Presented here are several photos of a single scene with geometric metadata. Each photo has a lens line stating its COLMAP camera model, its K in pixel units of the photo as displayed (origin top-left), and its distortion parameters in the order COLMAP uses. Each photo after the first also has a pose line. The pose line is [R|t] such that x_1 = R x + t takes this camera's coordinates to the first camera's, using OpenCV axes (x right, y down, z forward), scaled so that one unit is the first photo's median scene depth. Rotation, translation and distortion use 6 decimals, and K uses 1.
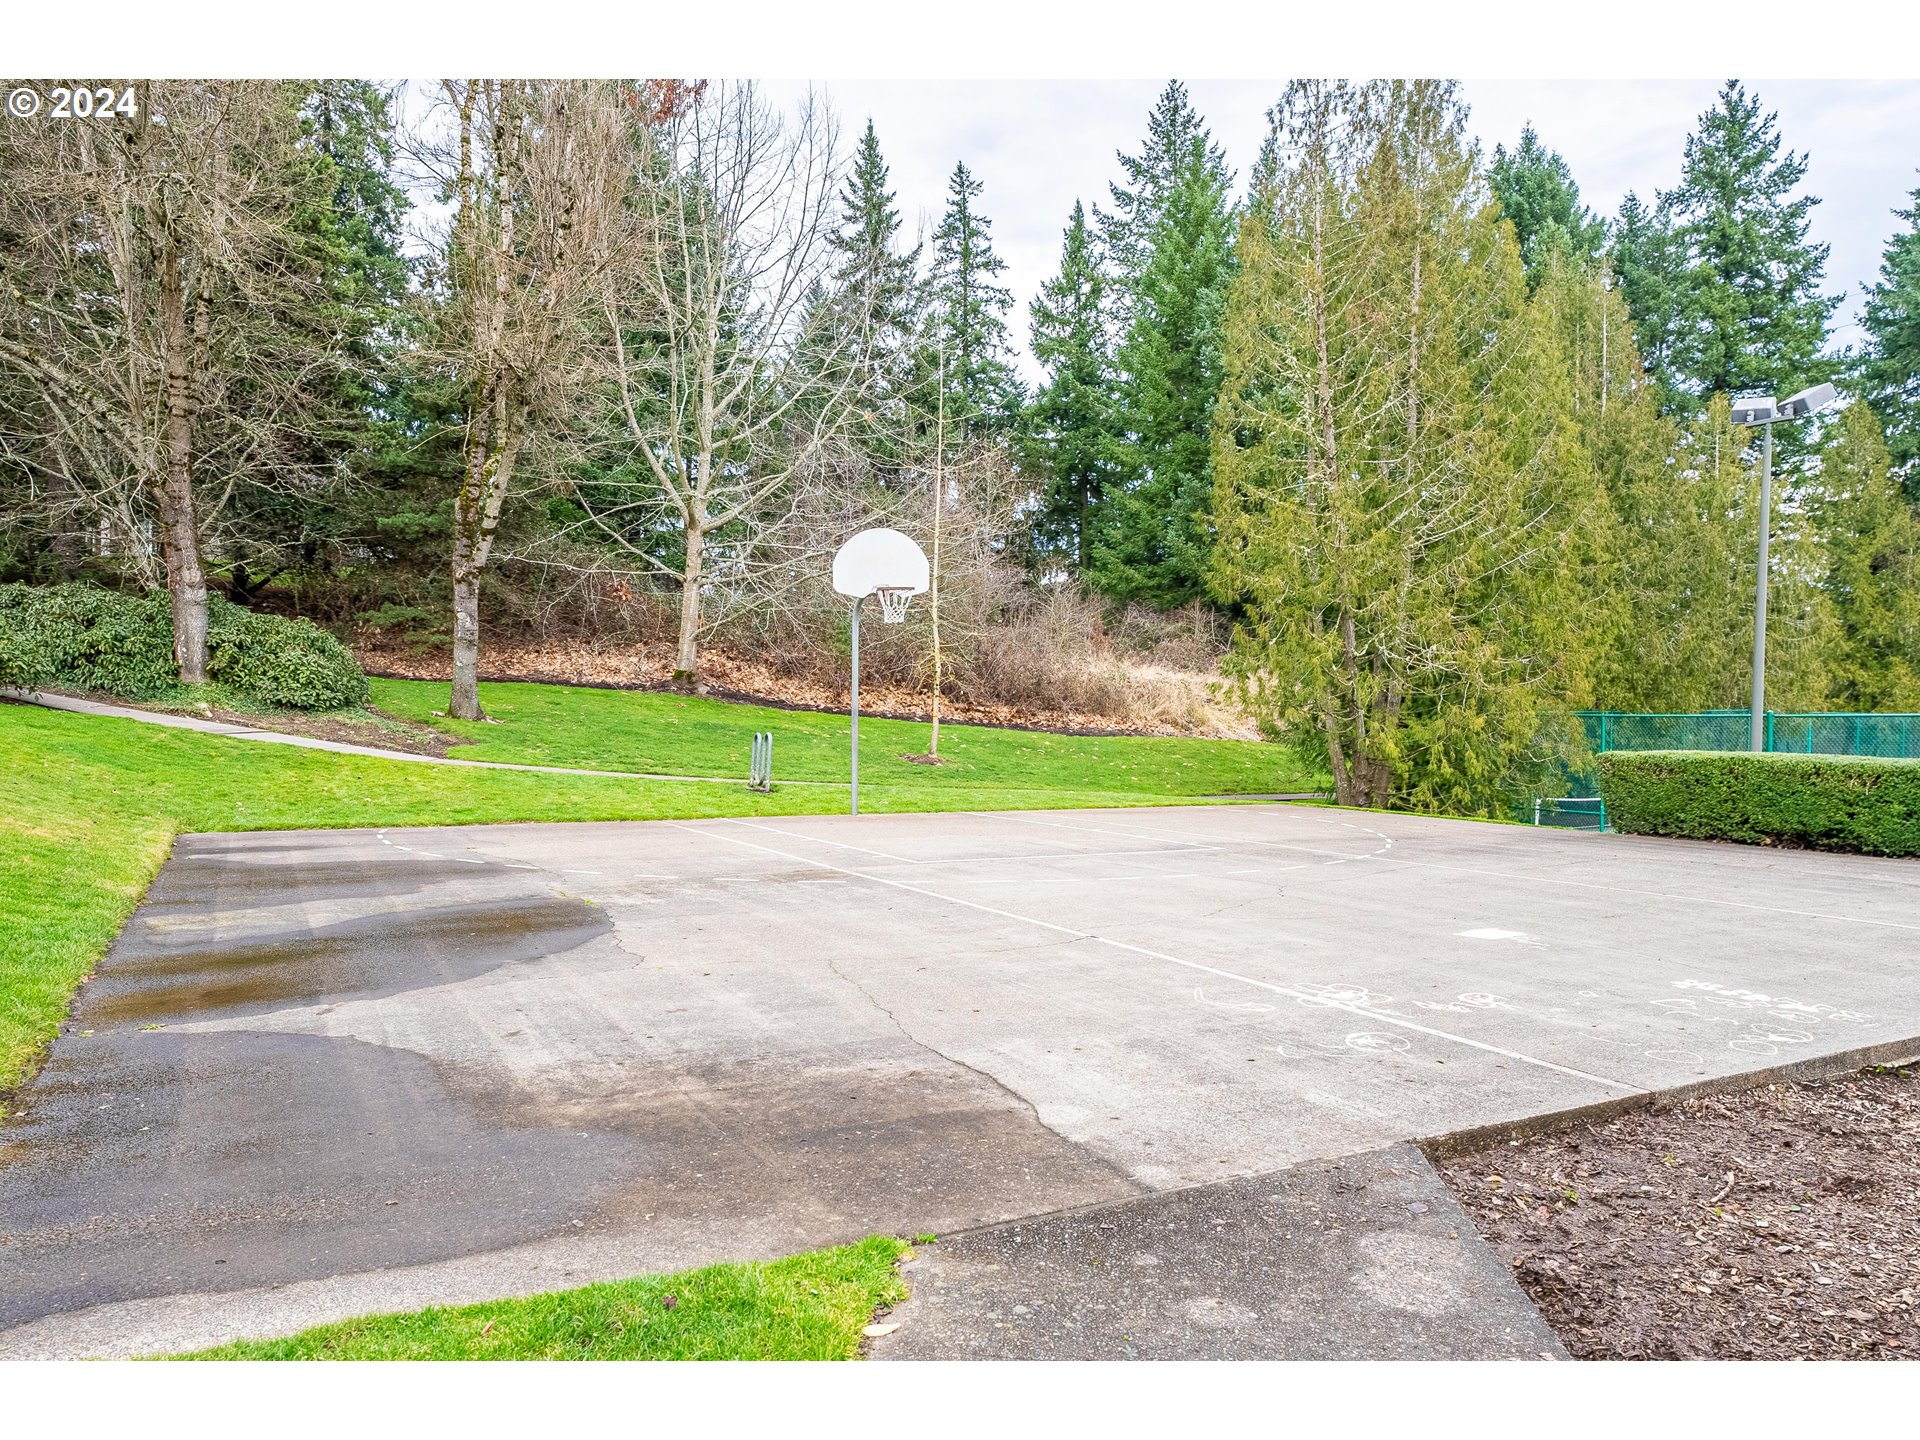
lens RADIAL K [[1291.9, 0, 957.2], [0, 1291.9, 718.9], [0, 0, 1]] dist [0.000793, -0.001691]
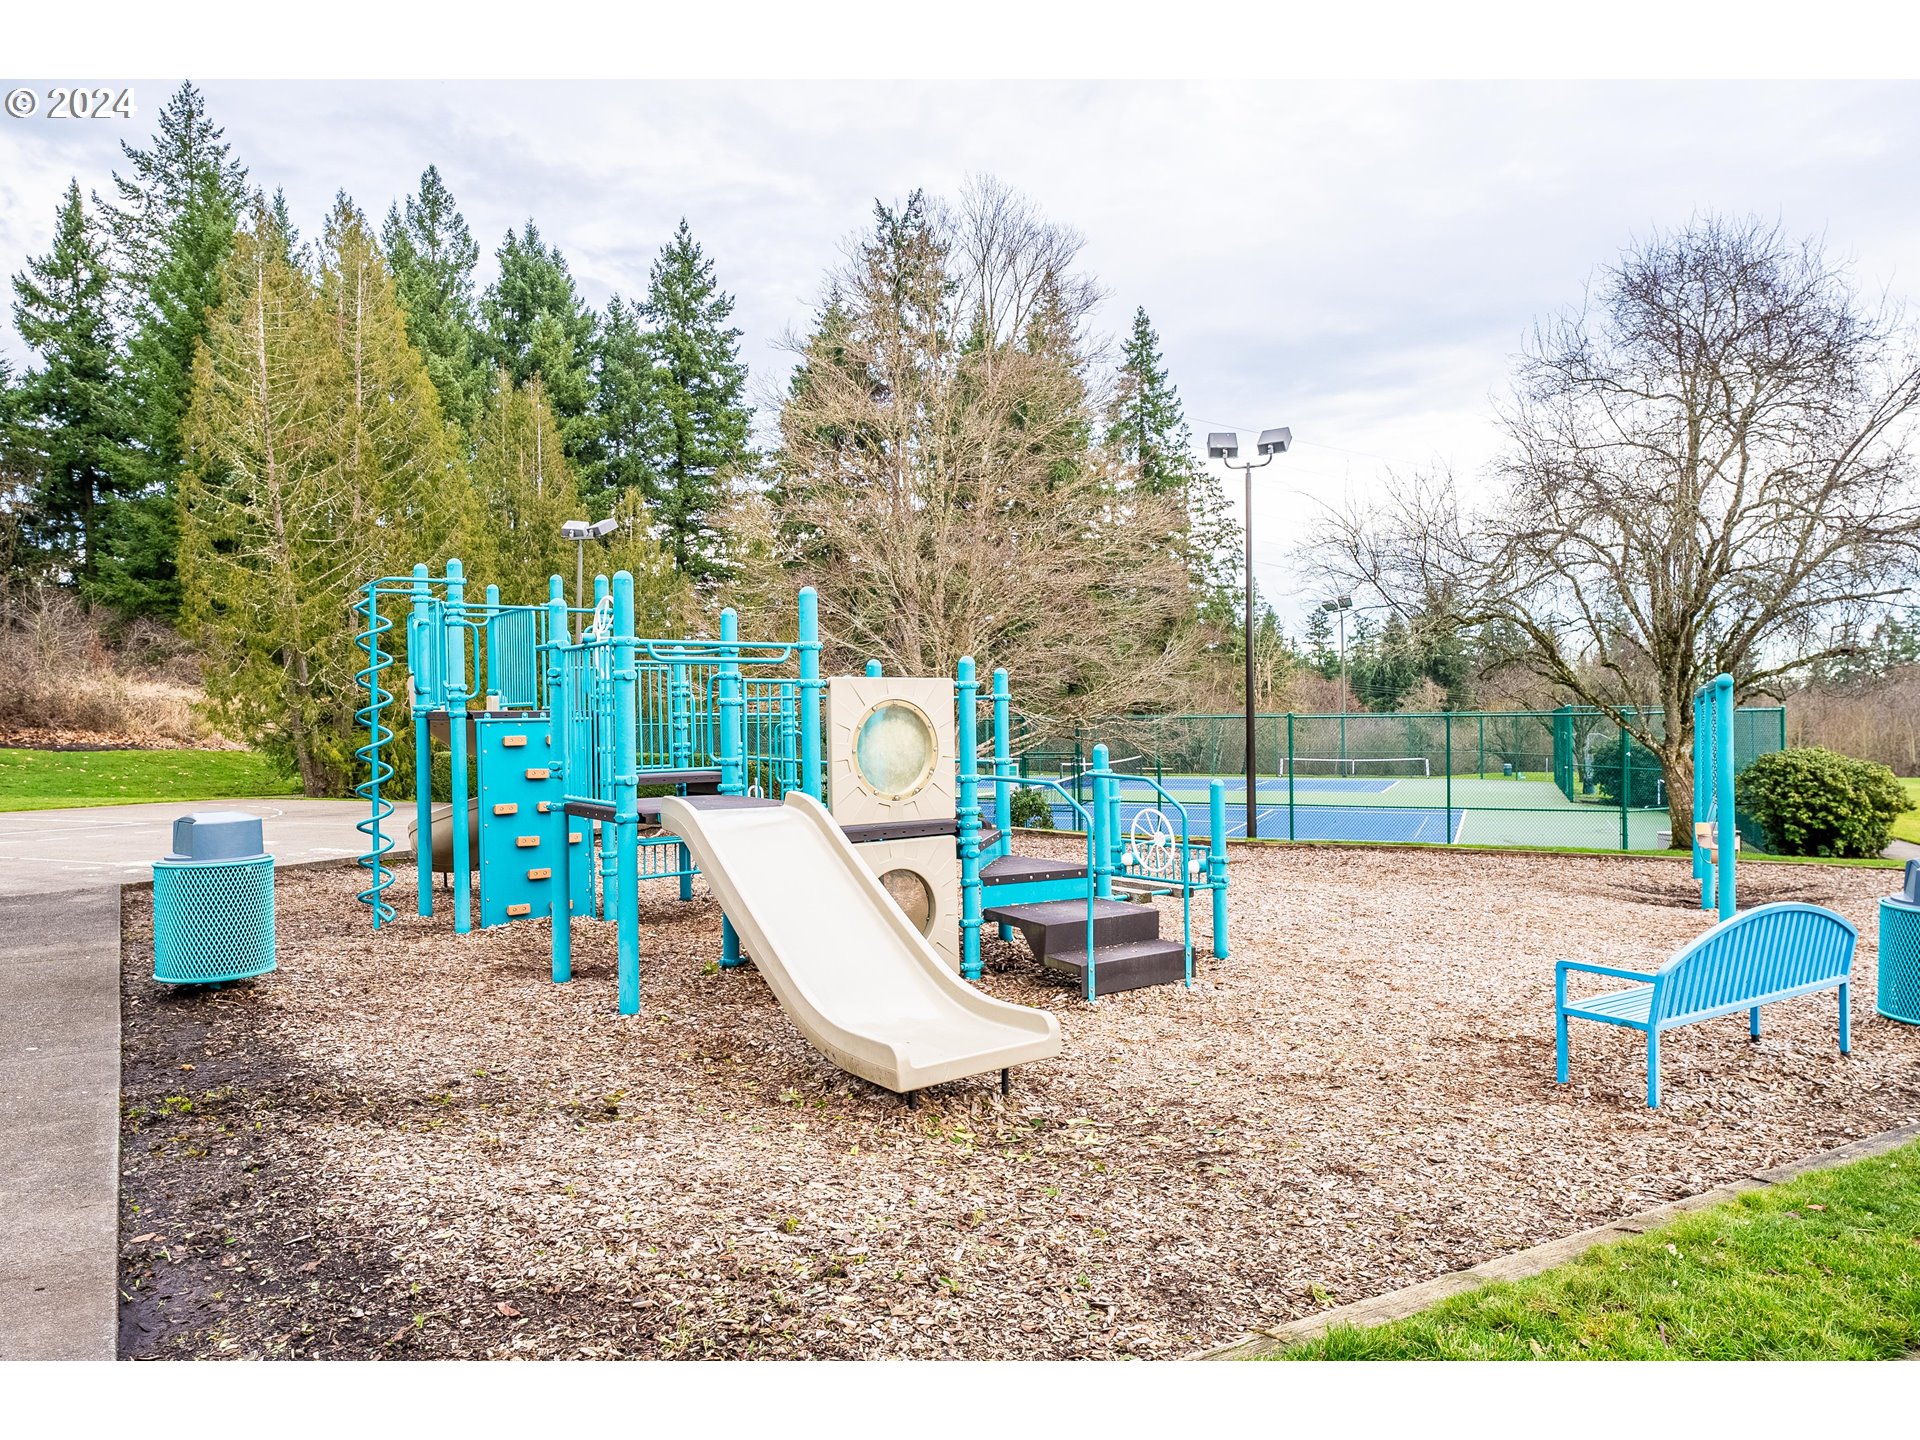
lens RADIAL K [[1291.9, 0, 959.6], [0, 1291.9, 723.4], [0, 0, 1]] dist [0.000793, -0.001691]
pose [[0.778394, -0.016251, 0.627566, -0.000891], [0.016500, 0.999849, 0.005426, -0.002003], [-0.627559, 0.006132, 0.778545, -0.168842]]
